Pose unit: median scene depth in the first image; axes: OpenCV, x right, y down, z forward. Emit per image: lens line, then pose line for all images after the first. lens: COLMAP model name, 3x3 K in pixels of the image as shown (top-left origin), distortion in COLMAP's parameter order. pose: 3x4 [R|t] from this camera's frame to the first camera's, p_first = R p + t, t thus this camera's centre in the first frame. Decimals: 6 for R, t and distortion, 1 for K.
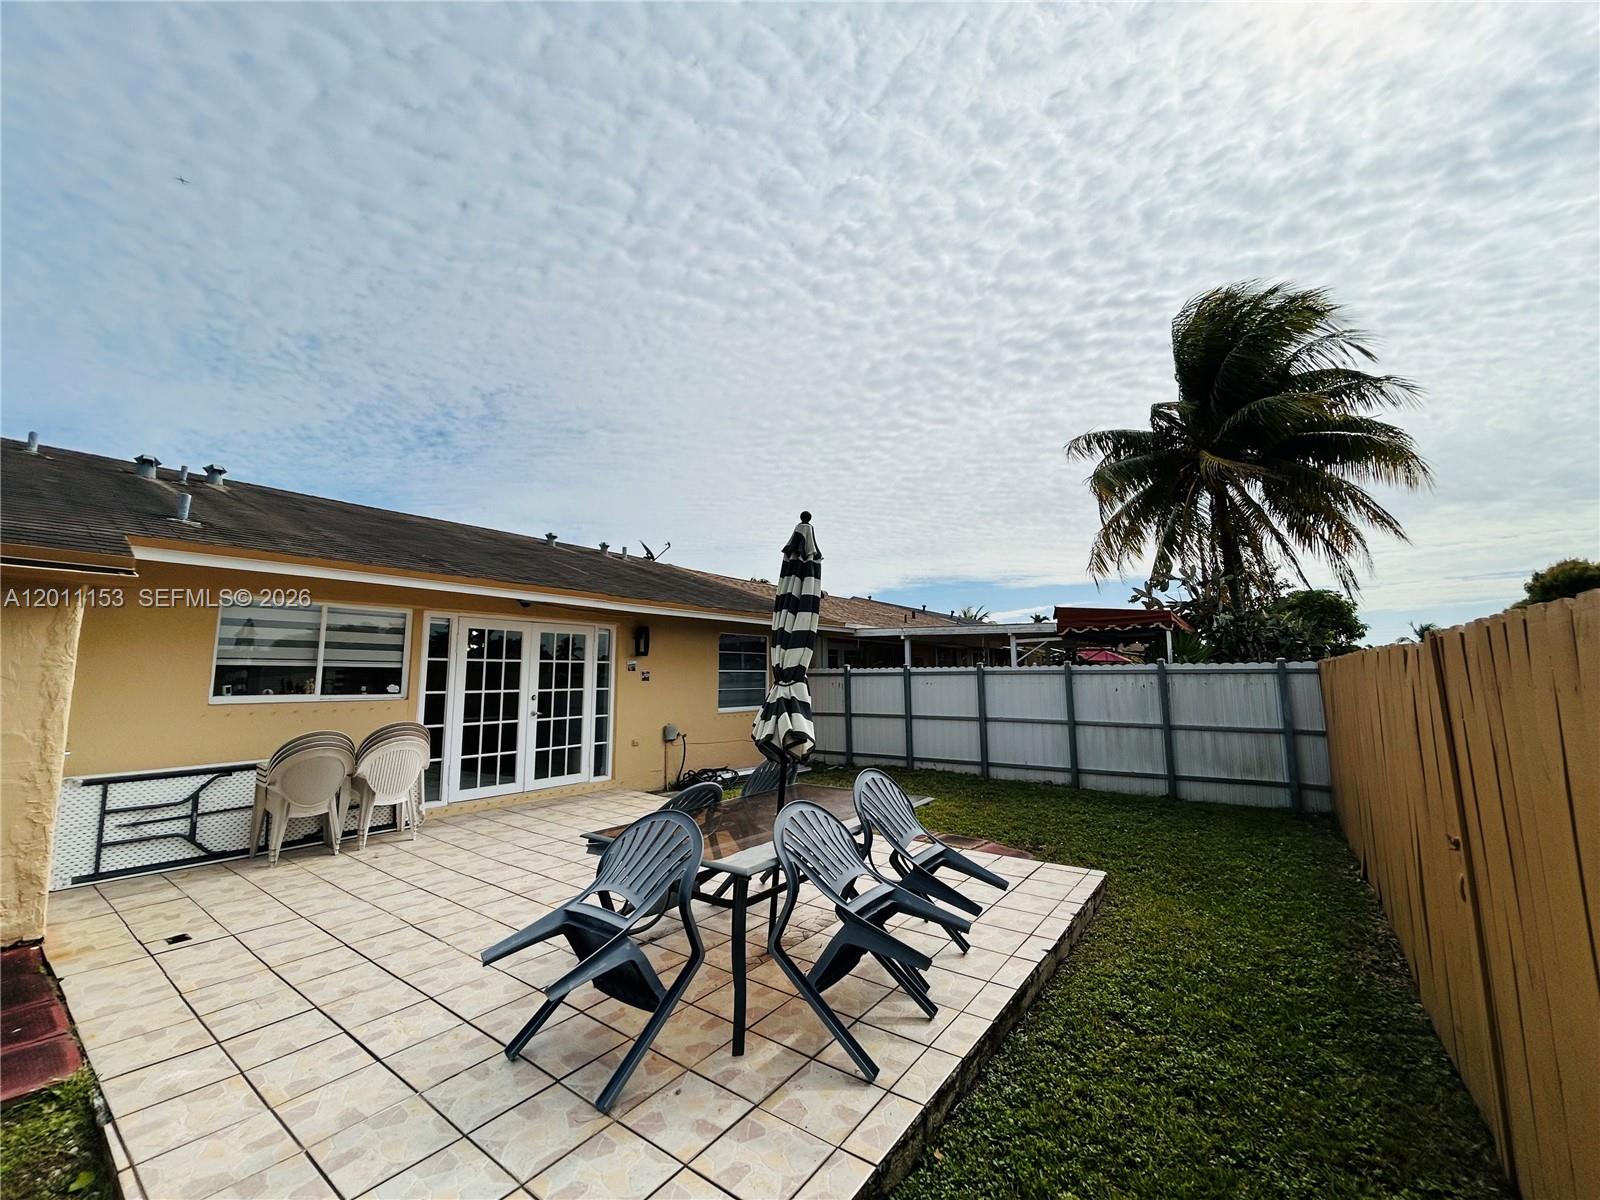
lens RADIAL K [[645.9, 0, 797.7], [0, 645.9, 597.0], [0, 0, 1]] dist [0.000139, -0.000011]
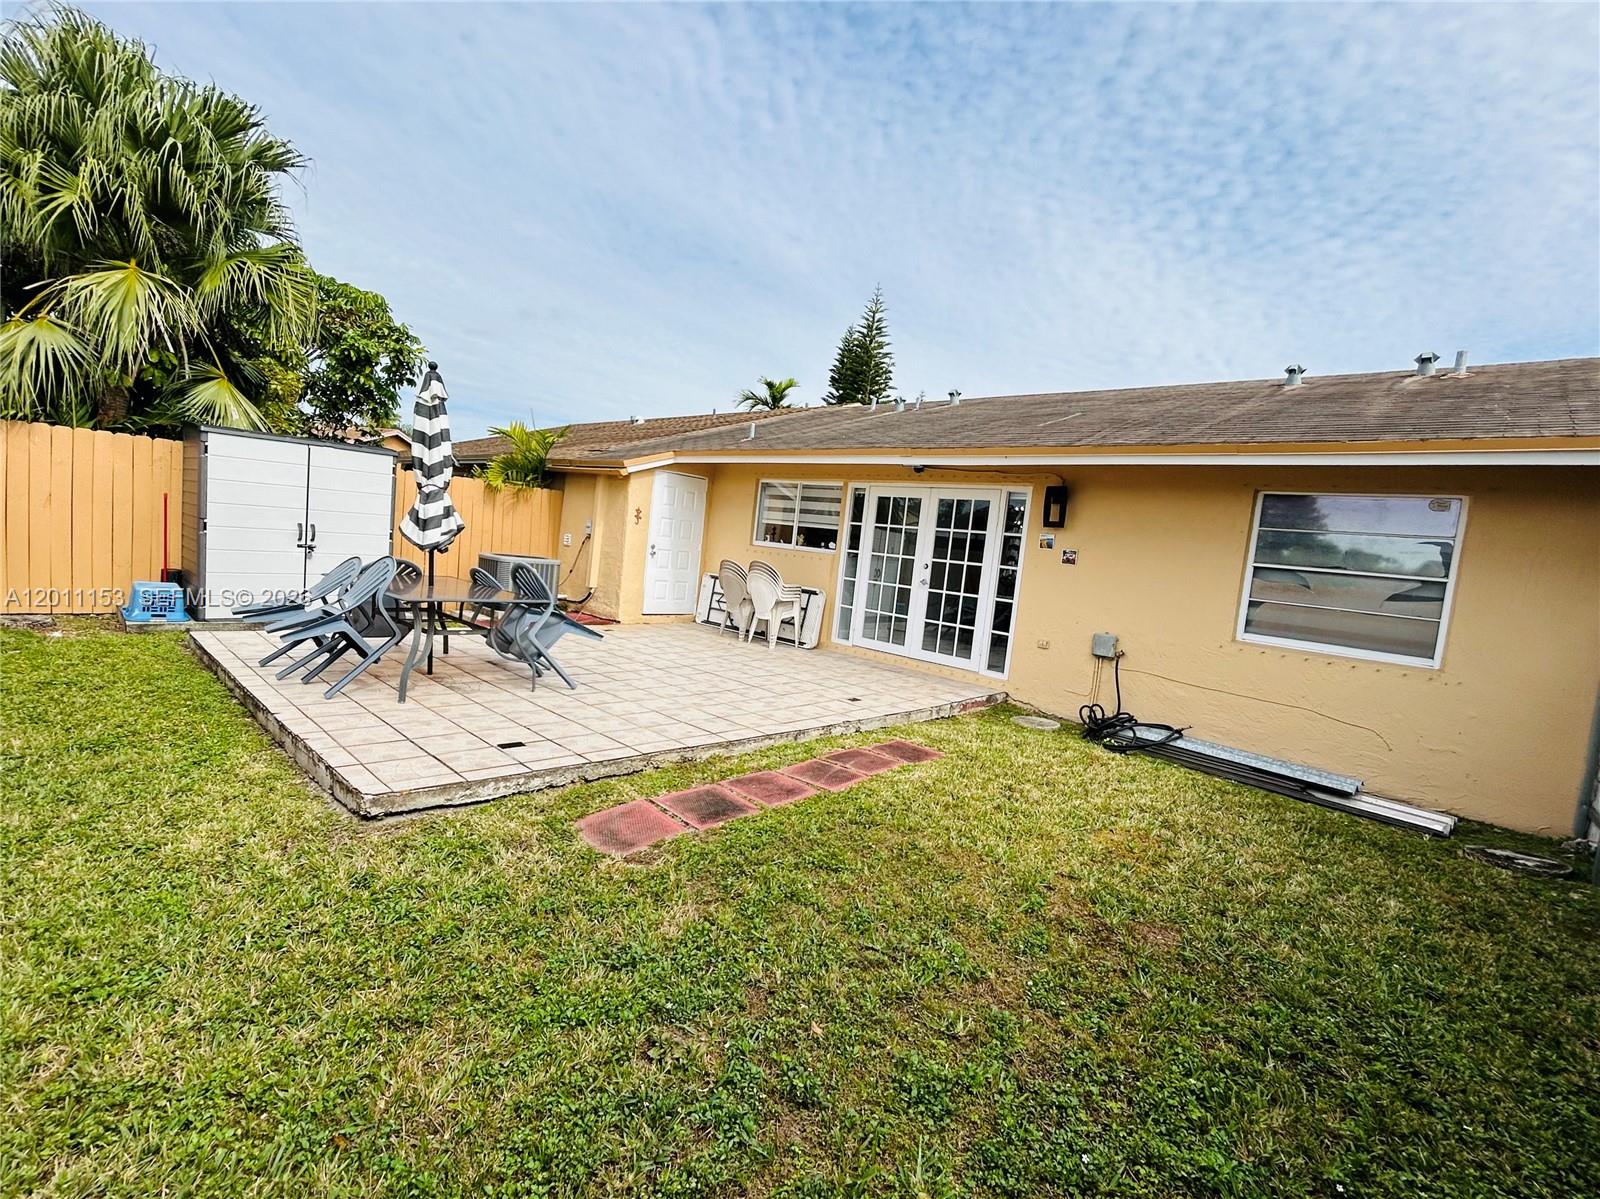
lens RADIAL K [[645.9, 0, 797.7], [0, 645.9, 596.5], [0, 0, 1]] dist [0.000139, -0.000011]
pose [[-0.065705, 0.088344, -0.993921, 0.565696], [0.028027, 0.995843, 0.086662, 0.110919], [0.997445, -0.022162, -0.067908, 0.868905]]
